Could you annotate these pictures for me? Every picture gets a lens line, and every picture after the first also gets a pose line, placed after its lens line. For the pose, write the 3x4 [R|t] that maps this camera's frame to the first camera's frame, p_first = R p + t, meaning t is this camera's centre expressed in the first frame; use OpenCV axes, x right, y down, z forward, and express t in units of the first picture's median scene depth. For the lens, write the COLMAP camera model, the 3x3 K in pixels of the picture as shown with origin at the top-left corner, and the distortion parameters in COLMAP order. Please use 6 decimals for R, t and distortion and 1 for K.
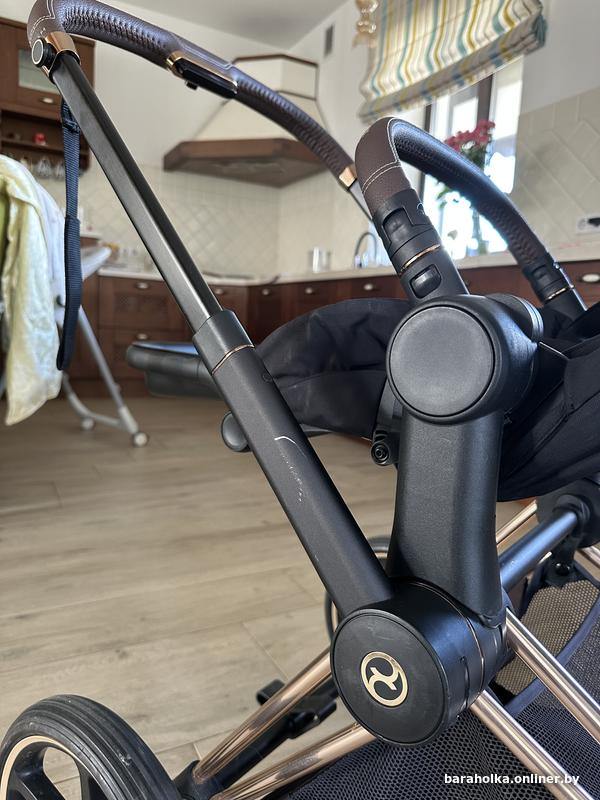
lens RADIAL K [[611.8, 0, 310.9], [0, 611.8, 404.7], [0, 0, 1]] dist [0.122710, -0.220352]
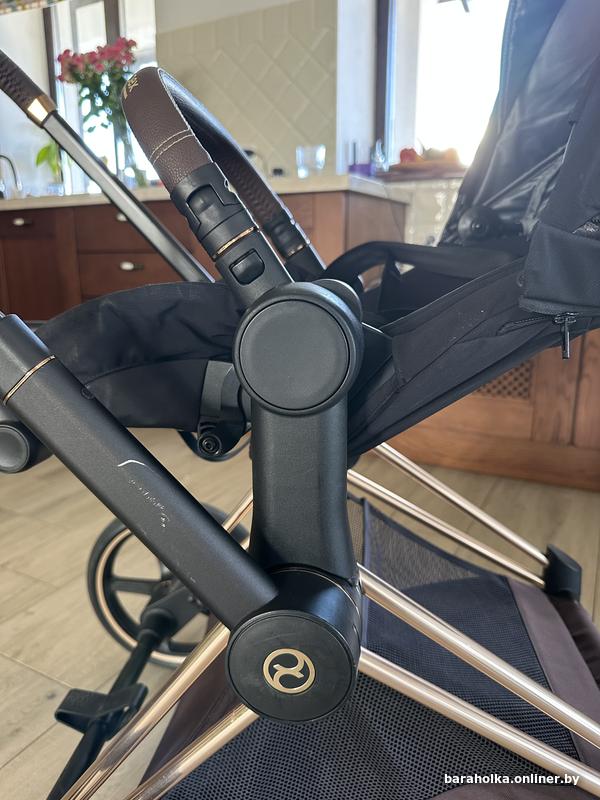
lens RADIAL K [[611.8, 0, 310.9], [0, 611.8, 404.7], [0, 0, 1]] dist [0.122710, -0.220352]
pose [[0.838328, -0.184613, 0.512957, -0.252570], [0.116731, 0.979881, 0.161885, -0.129957], [-0.532523, -0.075834, 0.843012, 0.124880]]
